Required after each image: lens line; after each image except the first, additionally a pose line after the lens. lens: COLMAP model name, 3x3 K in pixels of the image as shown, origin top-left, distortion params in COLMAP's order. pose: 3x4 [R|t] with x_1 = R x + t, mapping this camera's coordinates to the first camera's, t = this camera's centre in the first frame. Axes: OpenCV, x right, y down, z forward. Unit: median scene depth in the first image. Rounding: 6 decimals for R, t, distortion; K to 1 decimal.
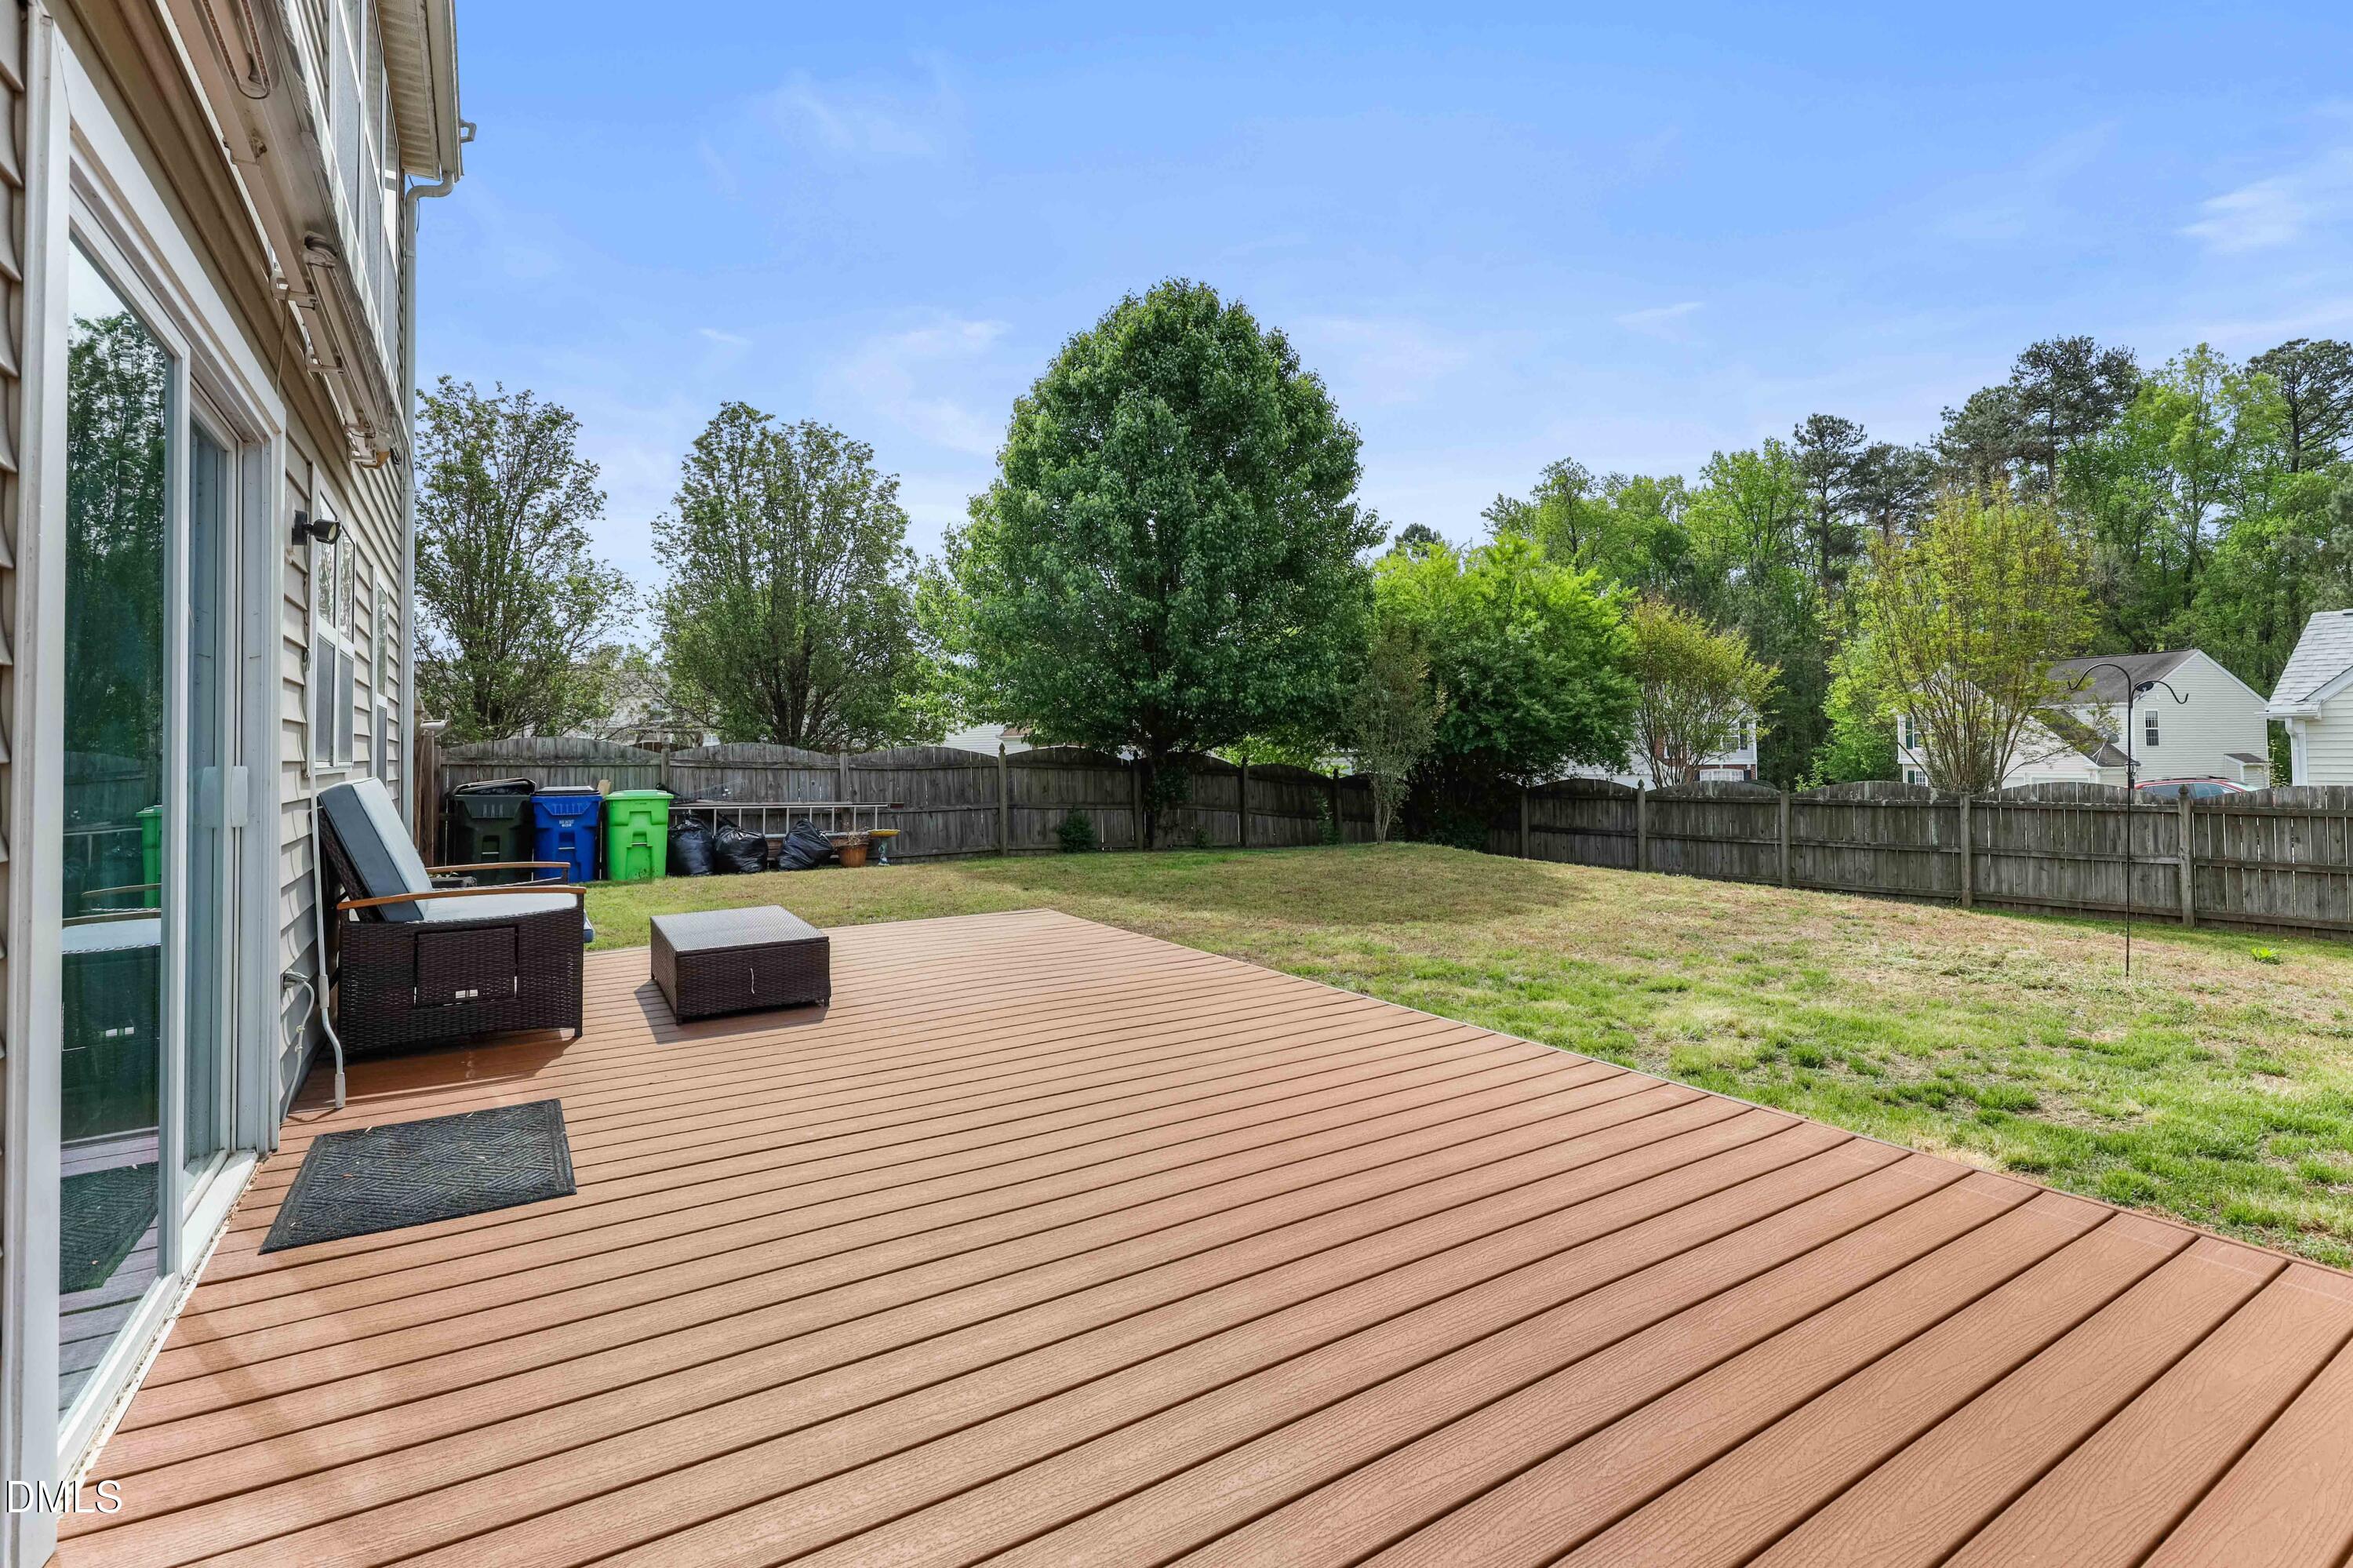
lens RADIAL K [[1084.5, 0, 1218.9], [0, 1084.5, 755.0], [0, 0, 1]] dist [-0.000439, 0.001818]
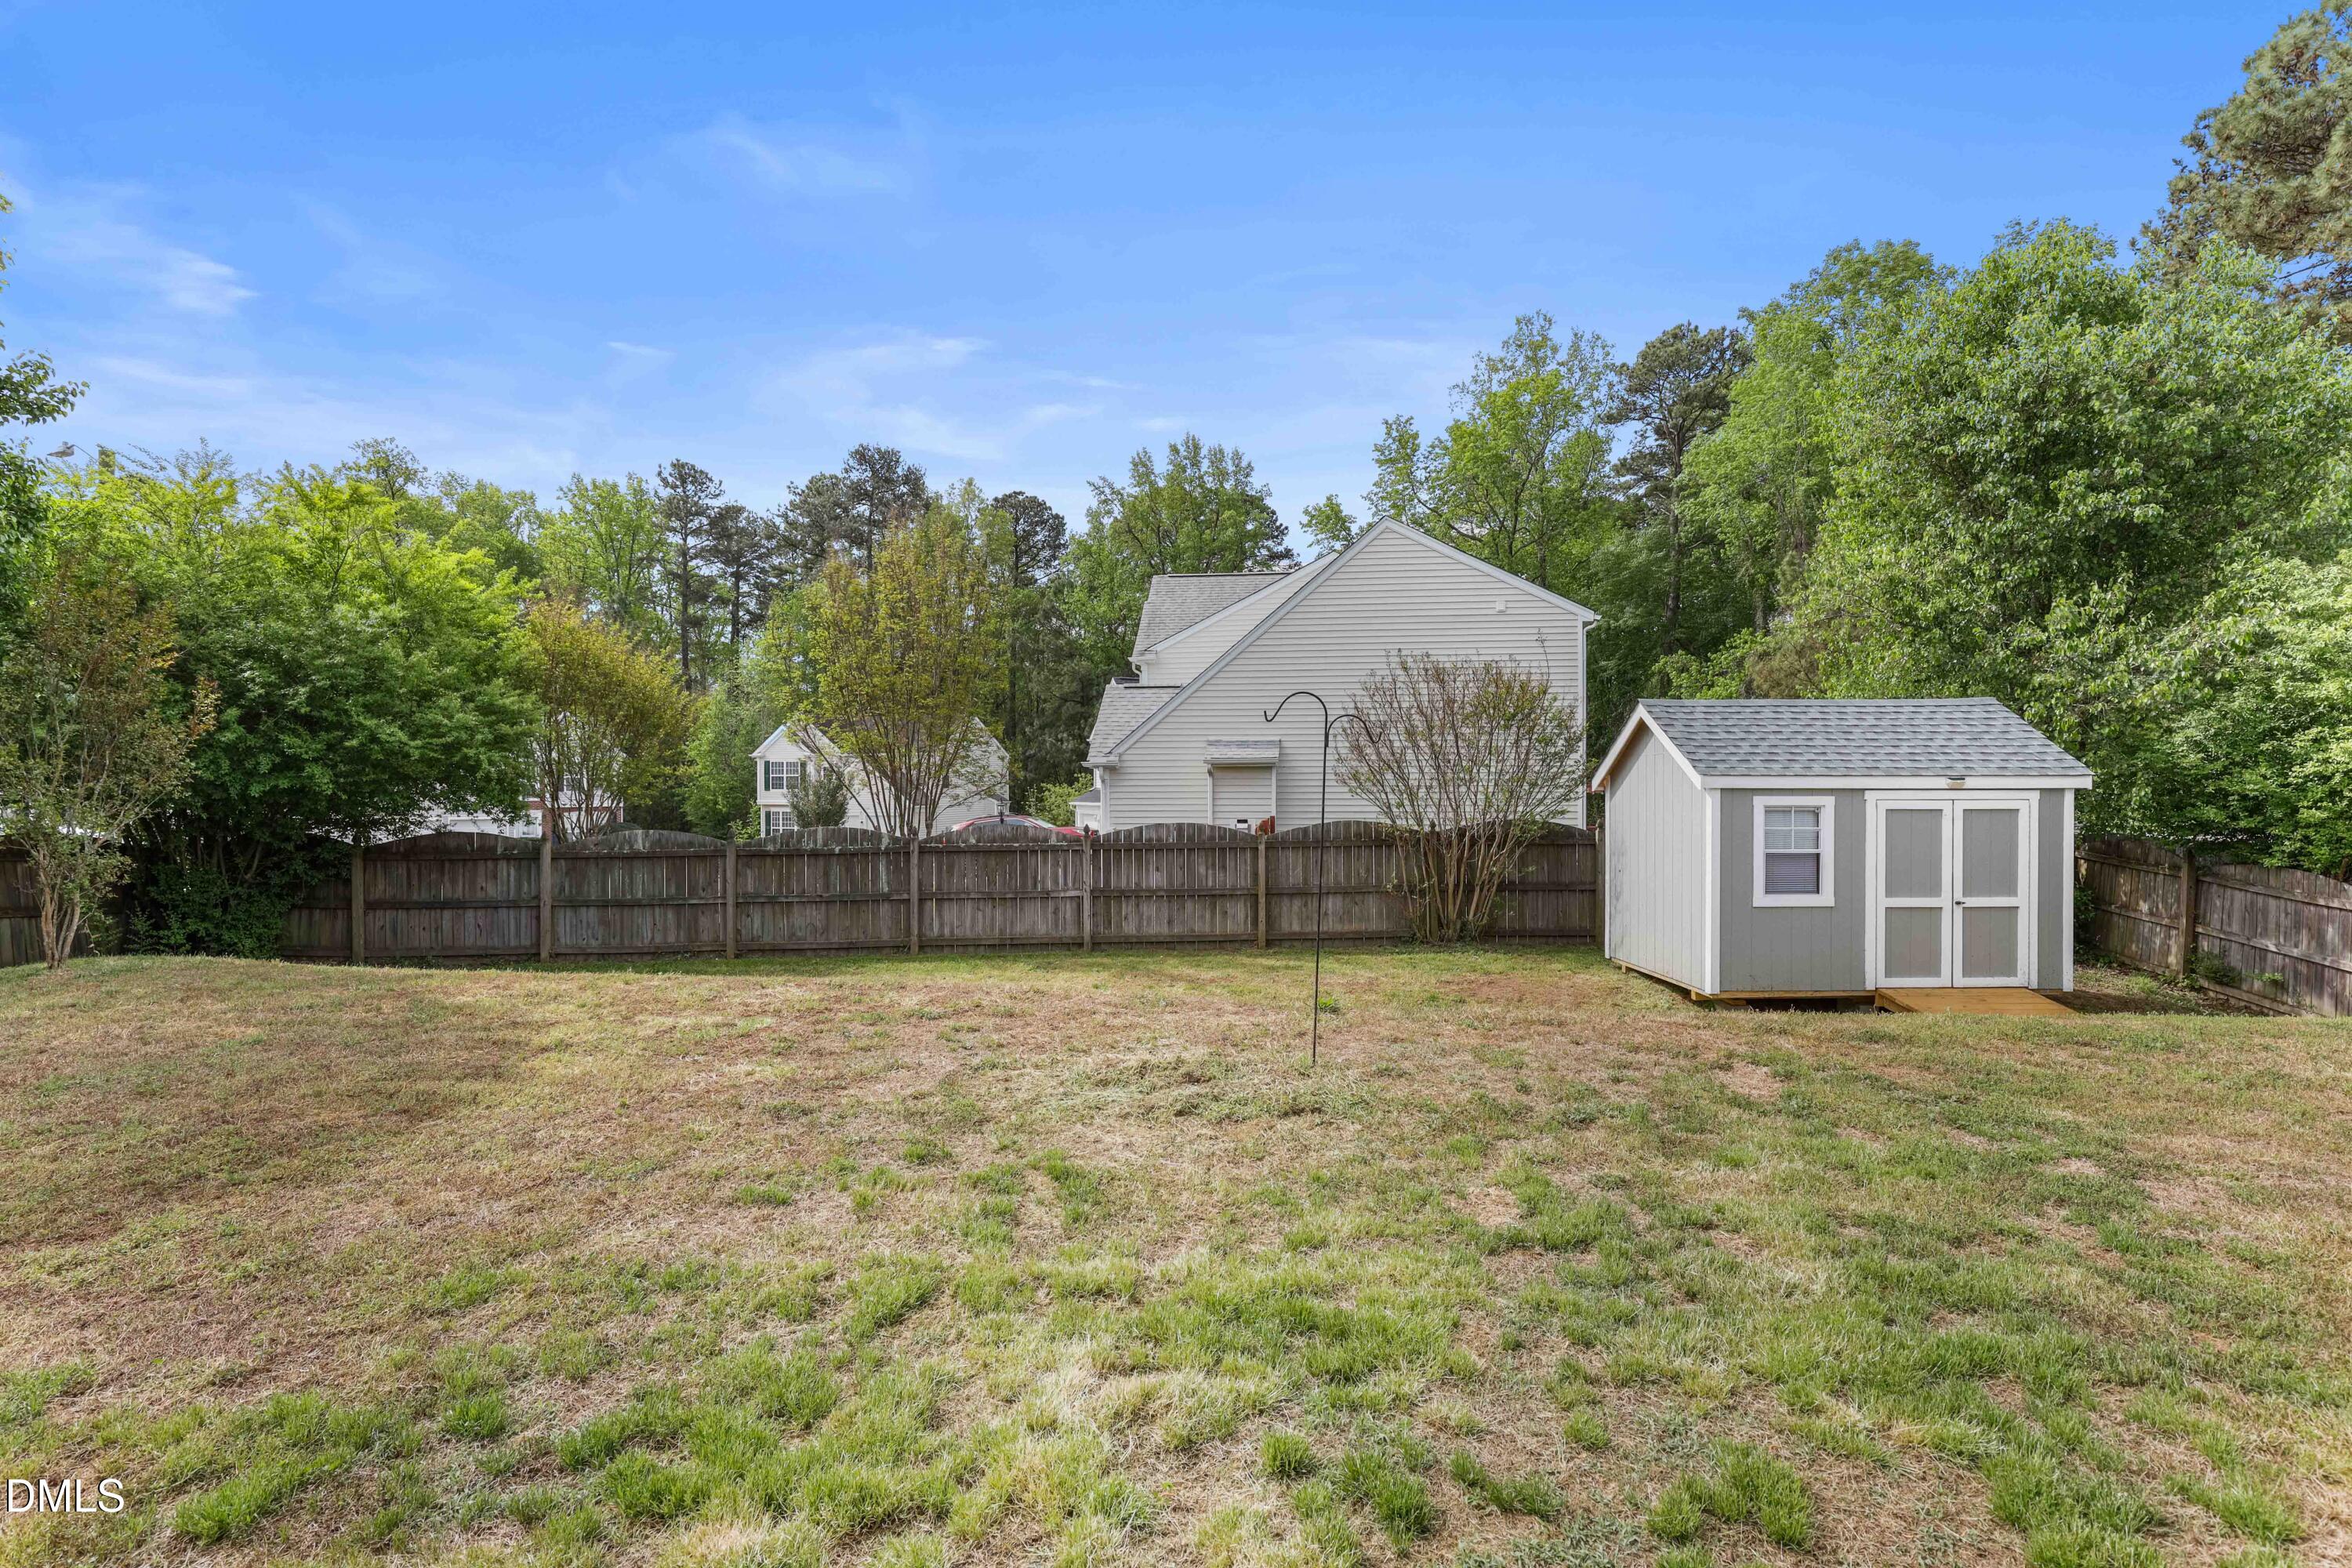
lens RADIAL K [[1084.0, 0, 1174.1], [0, 1084.0, 783.0], [0, 0, 1]] dist [-0.000439, 0.001818]
pose [[0.587045, 0.007119, 0.809523, 0.030807], [0.003003, 0.999935, -0.010971, -0.001630], [-0.809549, 0.008871, 0.586985, 0.189386]]
